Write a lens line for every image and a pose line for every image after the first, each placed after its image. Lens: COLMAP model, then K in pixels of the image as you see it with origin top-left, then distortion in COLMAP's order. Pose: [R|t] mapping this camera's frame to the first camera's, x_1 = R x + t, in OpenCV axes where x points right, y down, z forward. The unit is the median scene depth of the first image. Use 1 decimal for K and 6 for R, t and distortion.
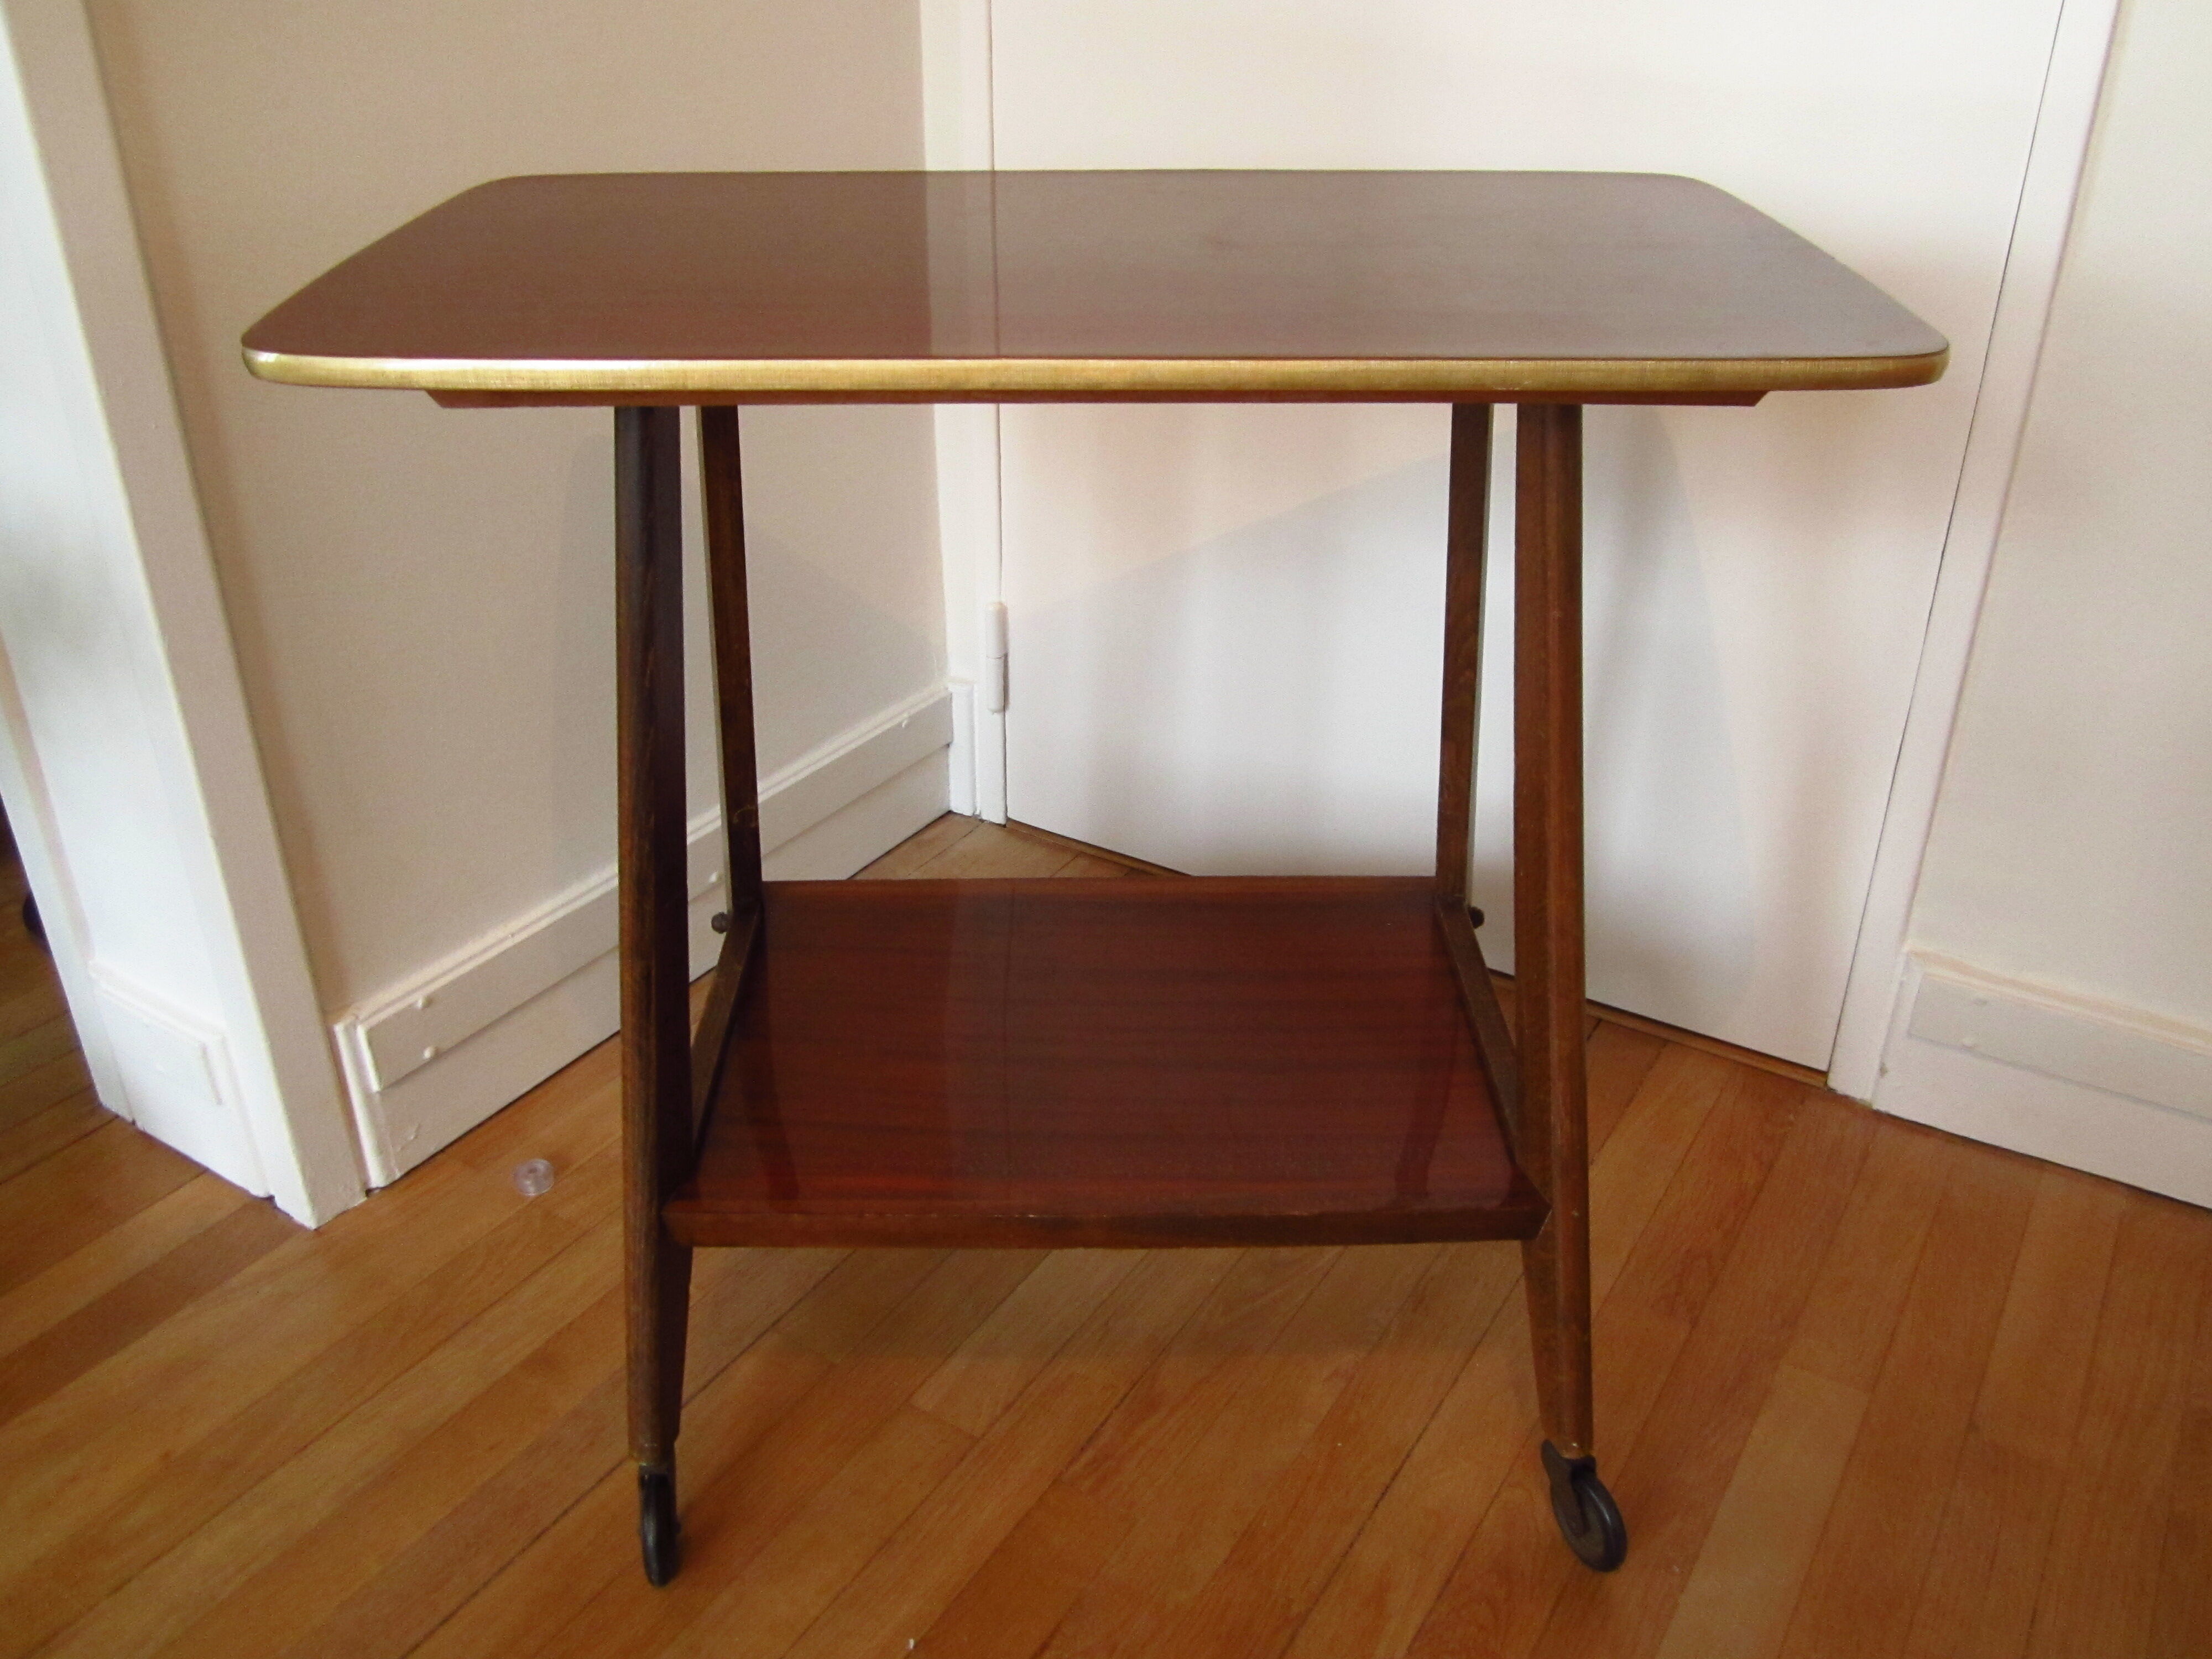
lens RADIAL K [[1836.2, 0, 1106.0], [0, 1836.2, 829.5], [0, 0, 1]] dist [-0.039578, 0.000457]
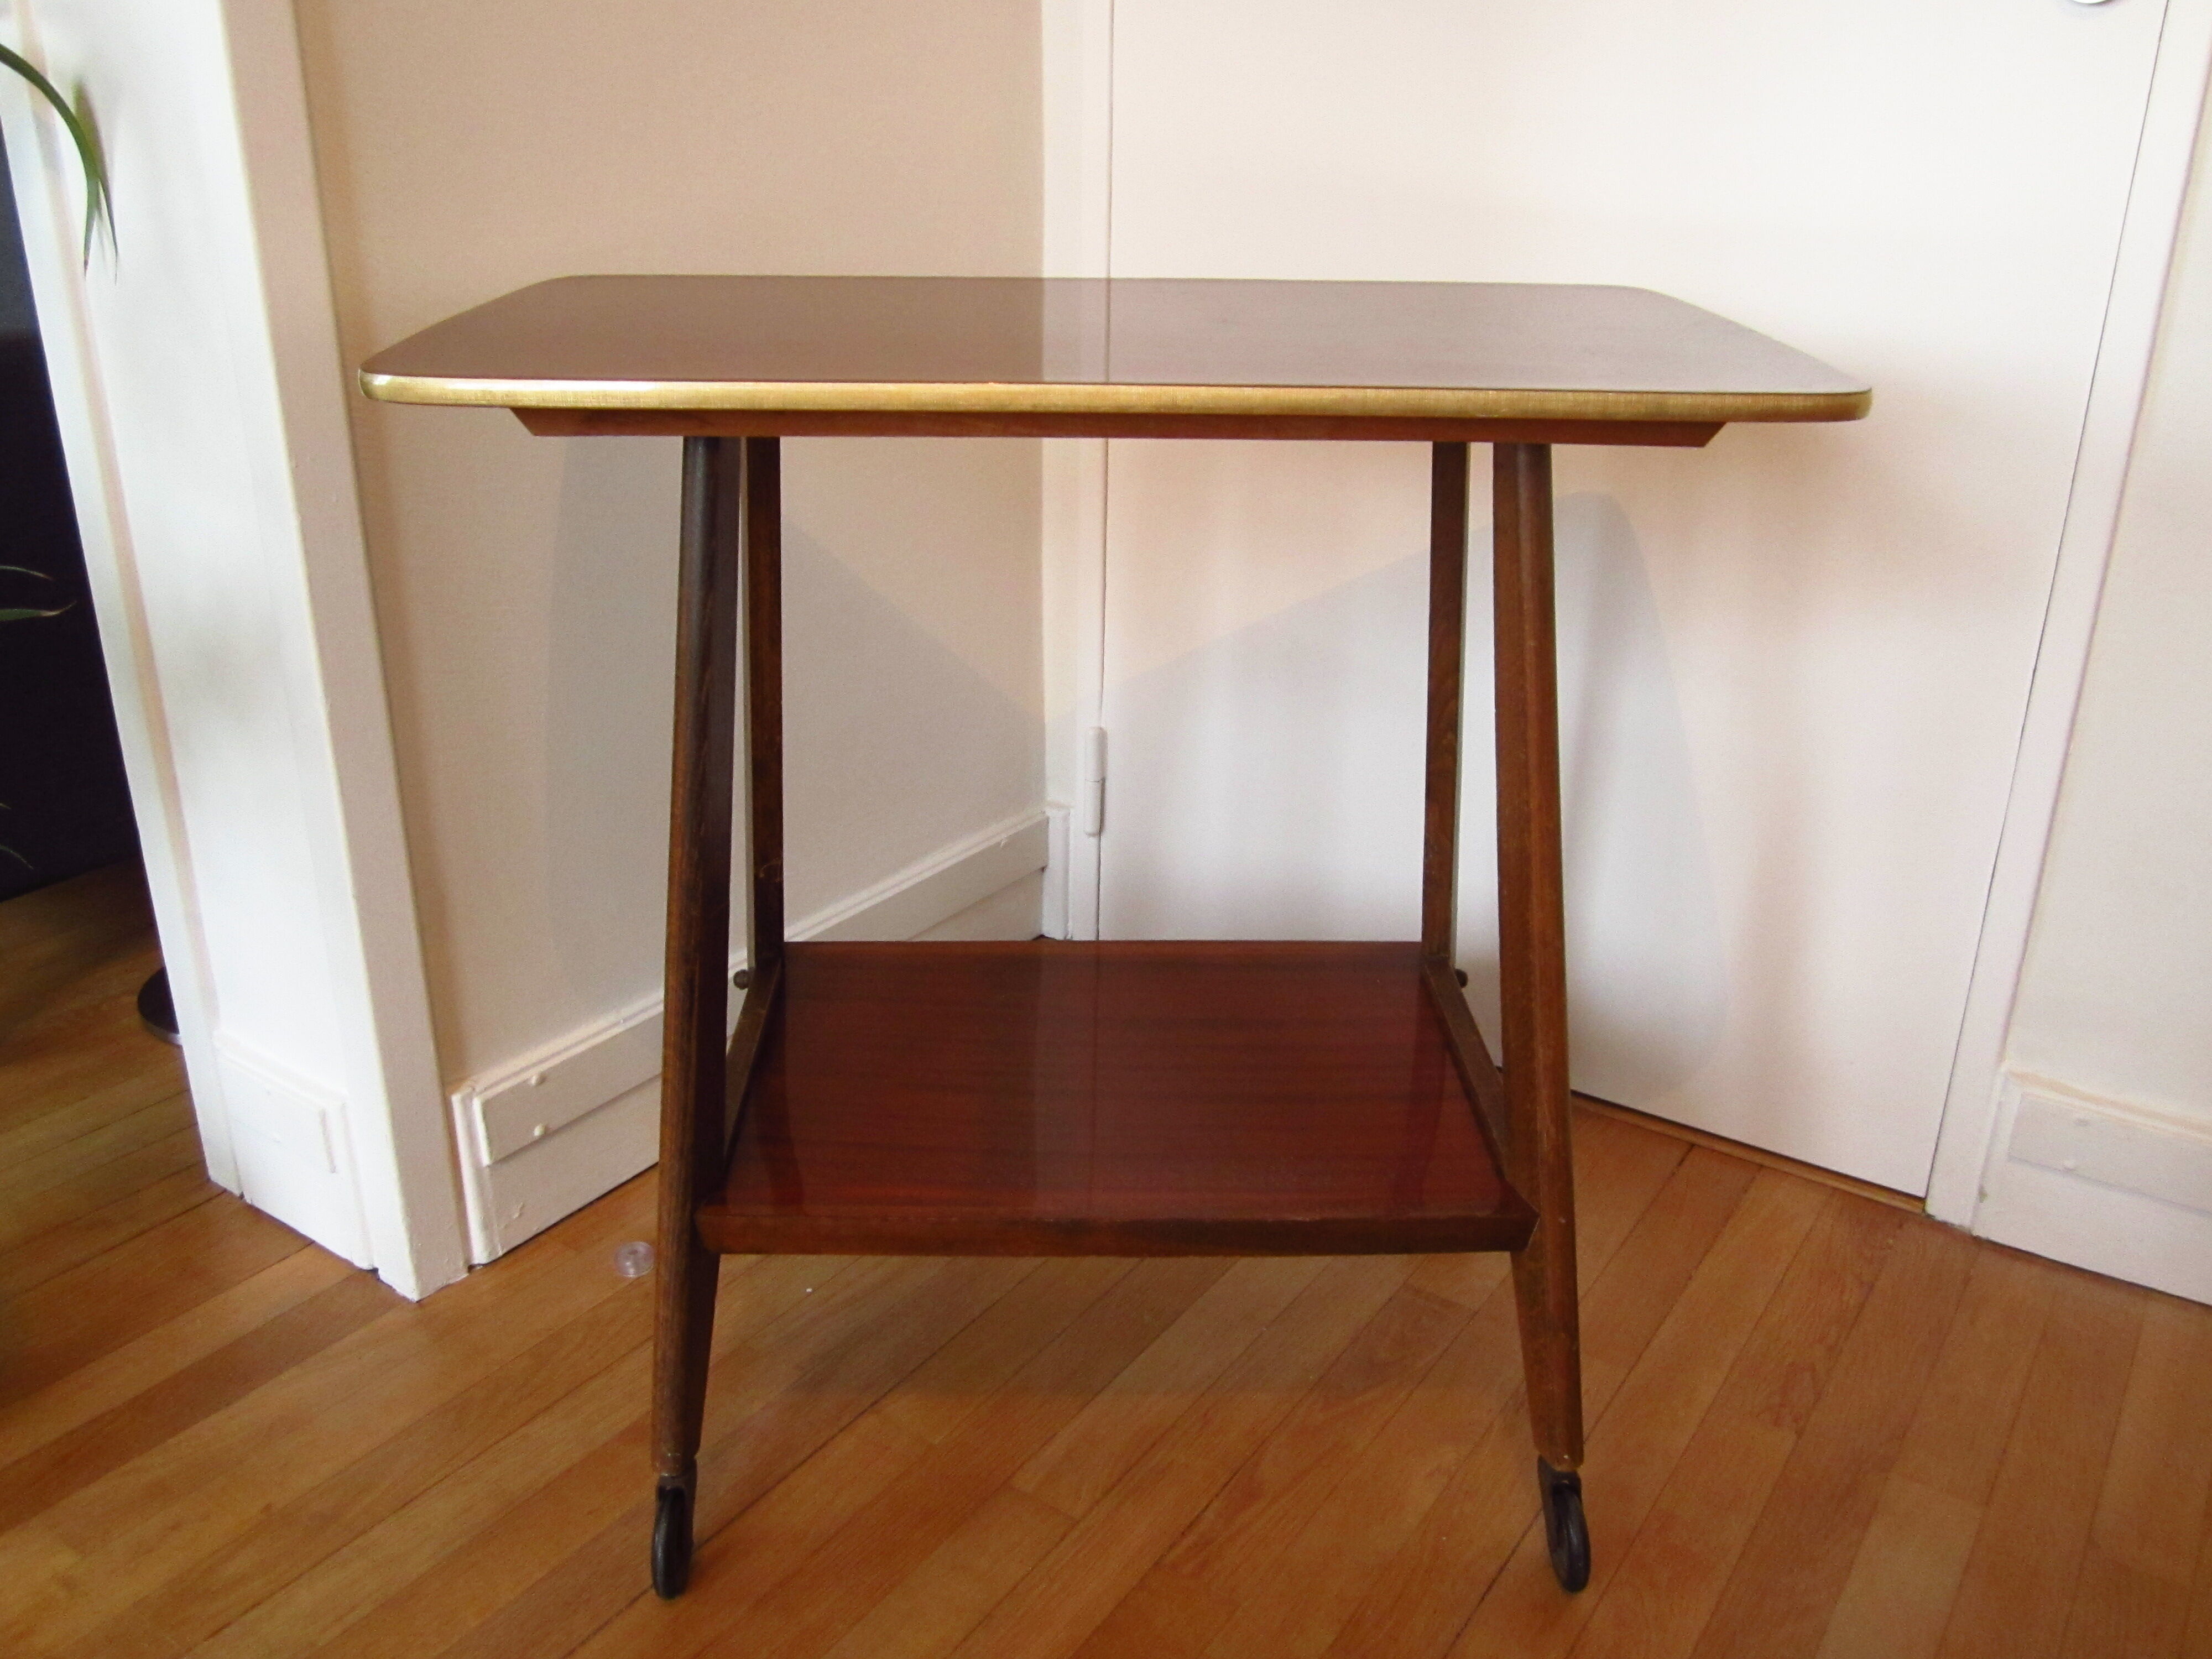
lens RADIAL K [[1836.2, 0, 1106.0], [0, 1836.2, 829.5], [0, 0, 1]] dist [-0.039578, 0.000457]
pose [[0.999309, 0.024330, -0.028114, -0.031200], [-0.027304, 0.993470, -0.110780, 0.060858], [0.025235, 0.111471, 0.993447, -0.022122]]
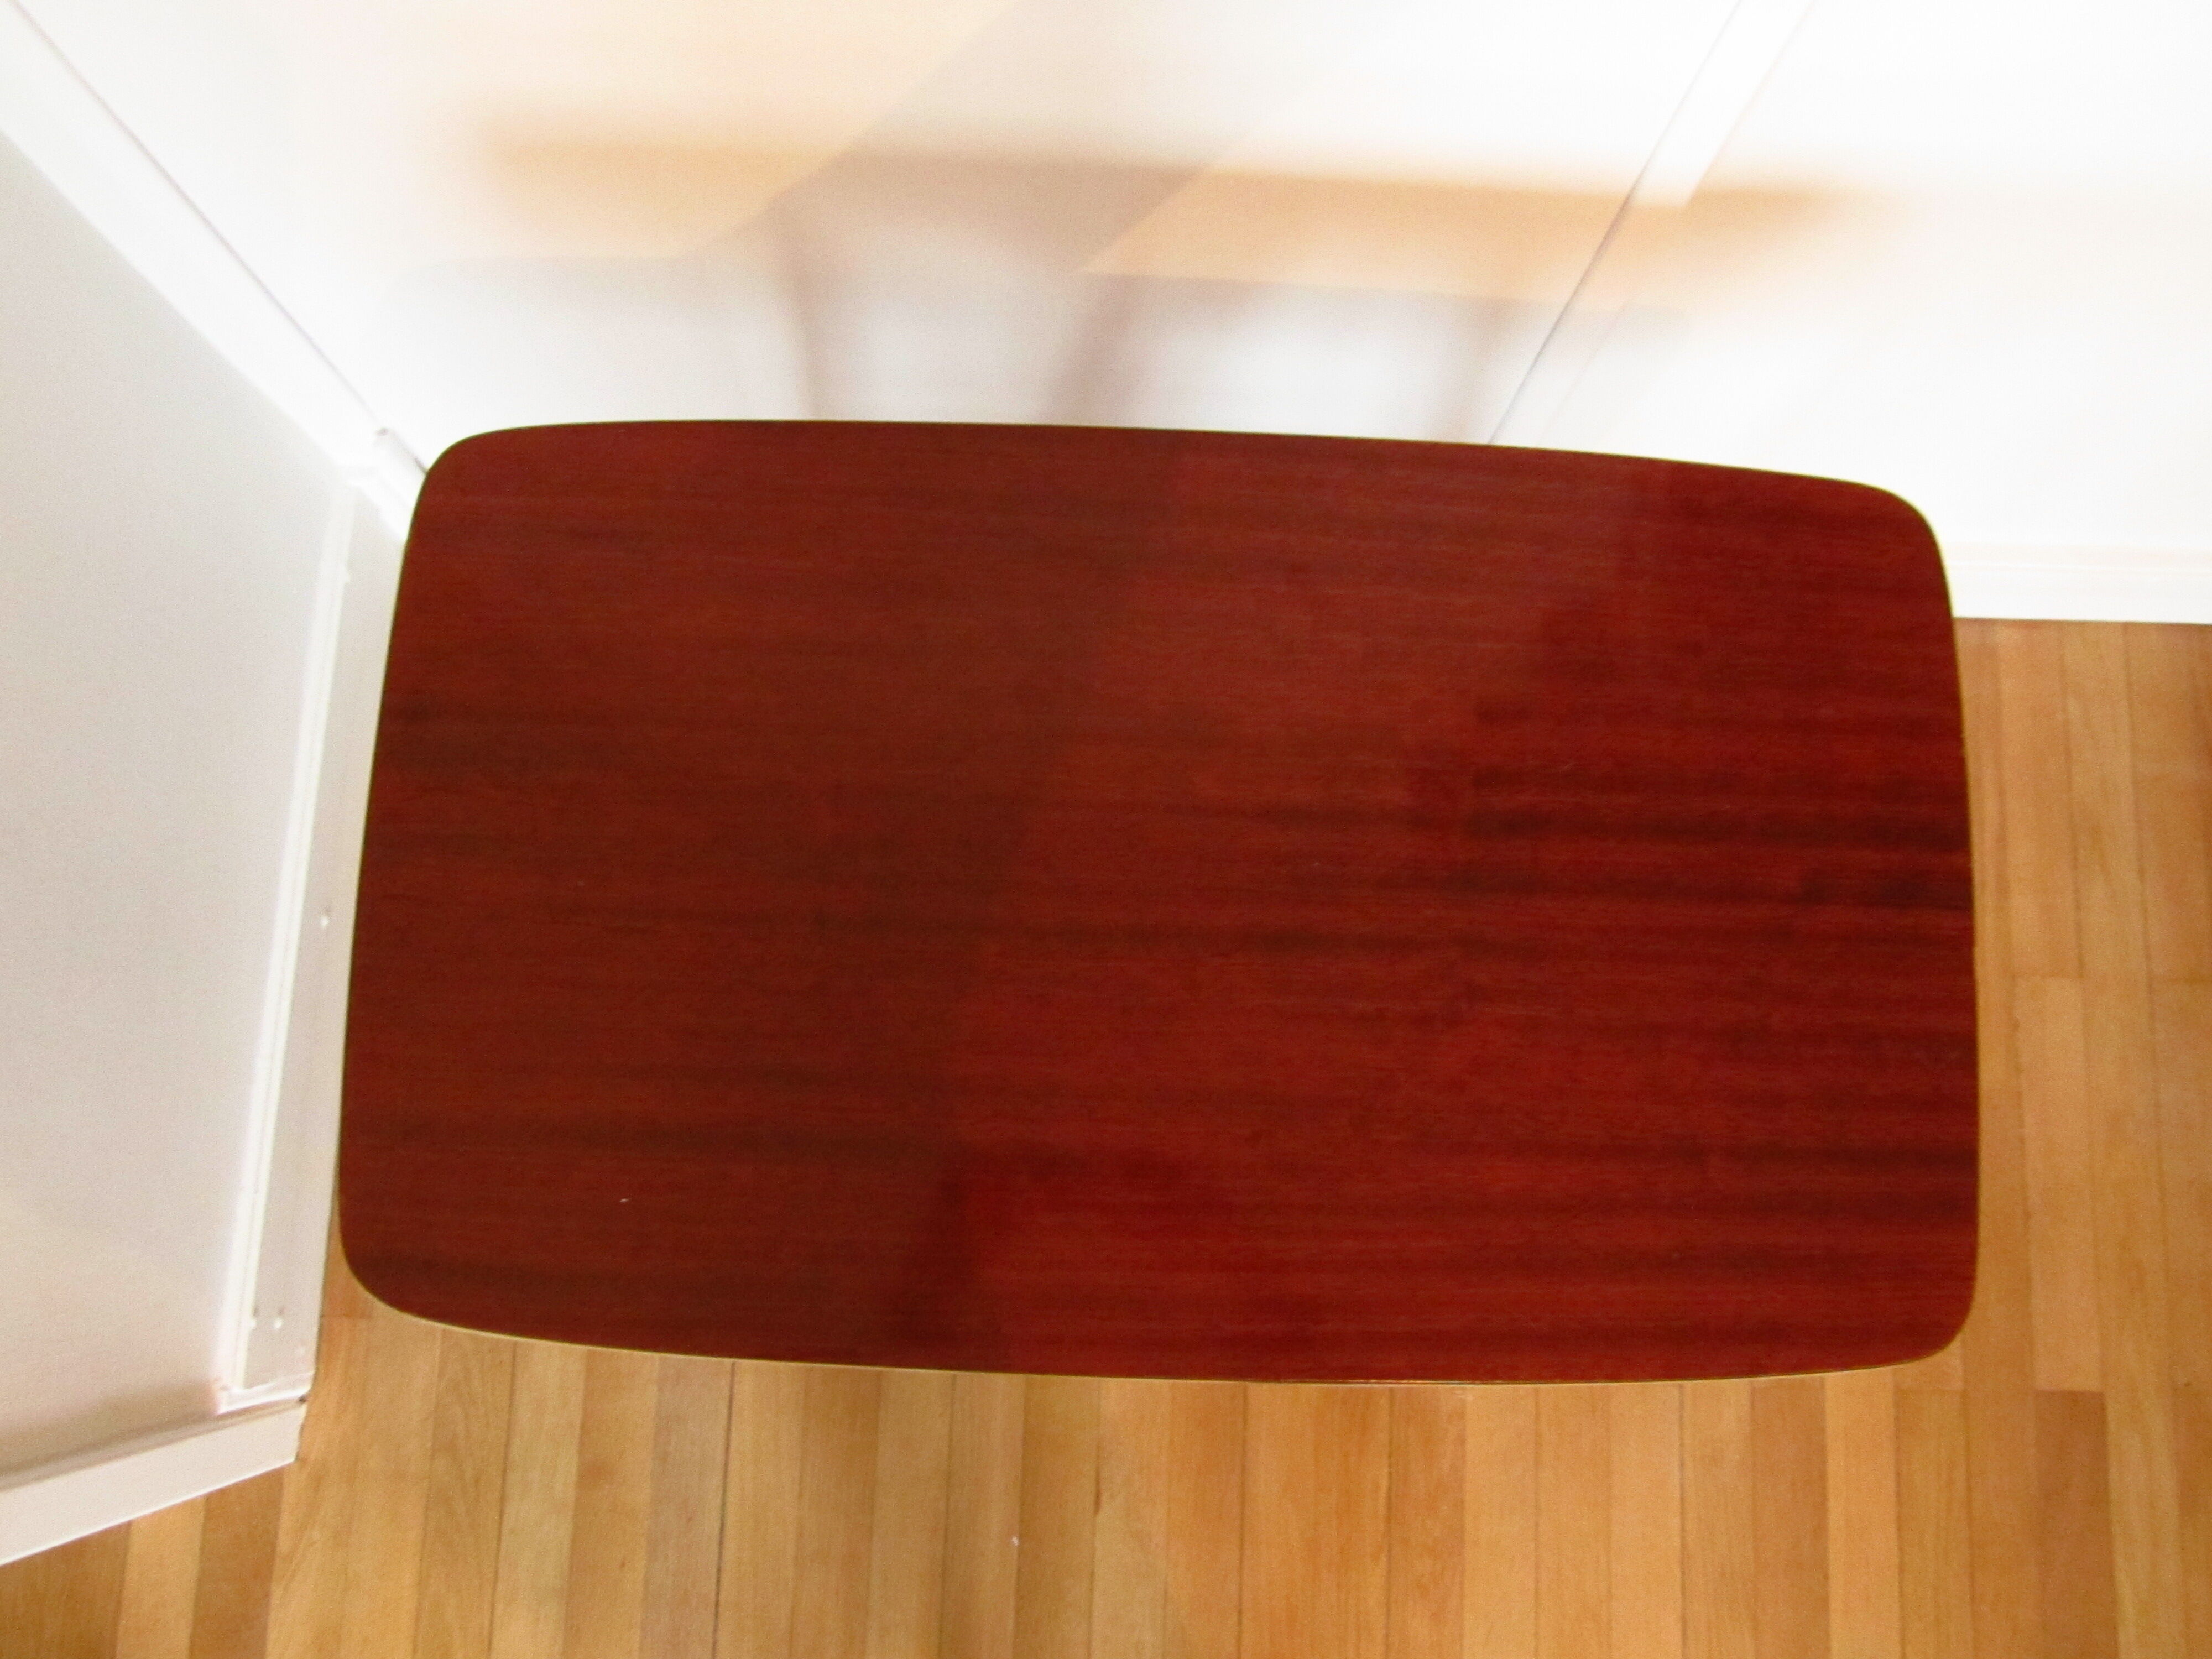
lens RADIAL K [[1836.2, 0, 1106.0], [0, 1836.2, 829.5], [0, 0, 1]] dist [-0.039578, 0.000457]
pose [[0.864016, -0.490781, 0.112294, 0.050663], [0.221266, 0.570506, 0.790926, -0.747928], [-0.452236, -0.658526, 0.601520, 0.368271]]
